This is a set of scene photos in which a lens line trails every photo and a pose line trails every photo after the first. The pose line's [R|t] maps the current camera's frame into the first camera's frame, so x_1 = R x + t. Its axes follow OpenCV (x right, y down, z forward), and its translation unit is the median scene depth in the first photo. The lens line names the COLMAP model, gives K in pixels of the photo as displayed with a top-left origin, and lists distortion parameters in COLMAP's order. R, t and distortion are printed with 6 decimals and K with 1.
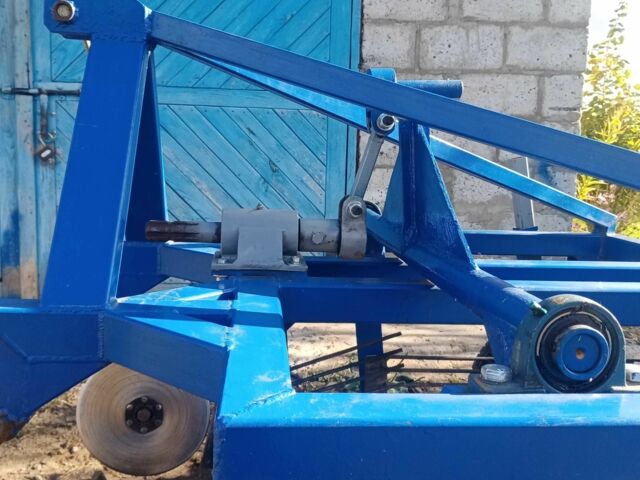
lens RADIAL K [[677.3, 0, 325.2], [0, 677.3, 241.0], [0, 0, 1]] dist [0.016561, -0.026984]
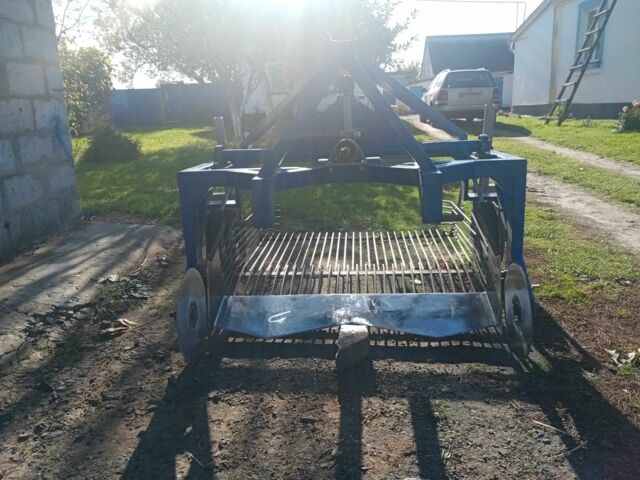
lens RADIAL K [[498.9, 0, 322.2], [0, 498.9, 249.8], [0, 0, 1]] dist [-0.001285, -0.006272]
pose [[0.172323, -0.294870, 0.939870, -0.719470], [0.166036, 0.949187, 0.267351, -0.069716], [-0.970946, 0.109982, 0.212526, 0.302478]]
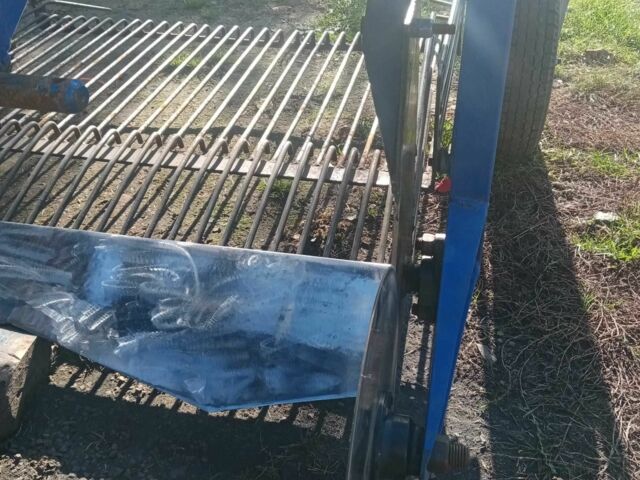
lens RADIAL K [[677.3, 0, 325.2], [0, 677.3, 241.0], [0, 0, 1]] dist [0.016561, -0.026984]
pose [[0.314361, -0.552374, 0.772049, -0.264444], [0.151492, 0.832047, 0.533617, 0.034770], [-0.937138, -0.050789, 0.345244, 0.155624]]
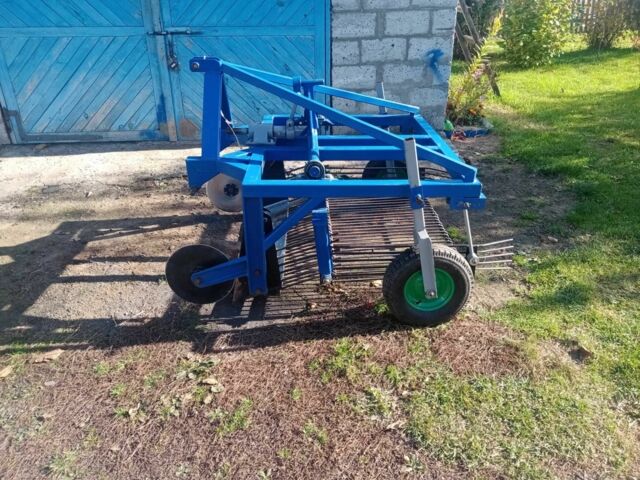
lens RADIAL K [[498.9, 0, 322.2], [0, 498.9, 249.8], [0, 0, 1]] dist [-0.001285, -0.006272]
pose [[0.996855, 0.008770, -0.078764, 0.150026], [0.018709, 0.939729, 0.341407, -0.112216], [0.077011, -0.341807, 0.936610, -0.539860]]
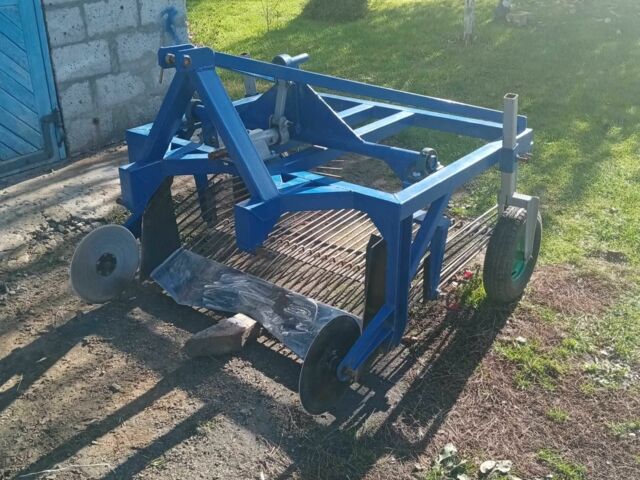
lens RADIAL K [[677.3, 0, 325.2], [0, 677.3, 241.0], [0, 0, 1]] dist [0.016561, -0.026984]
pose [[0.682339, -0.340737, 0.646770, -0.568615], [0.116224, 0.924042, 0.364197, -0.191660], [-0.721738, -0.173336, 0.670112, -0.259377]]
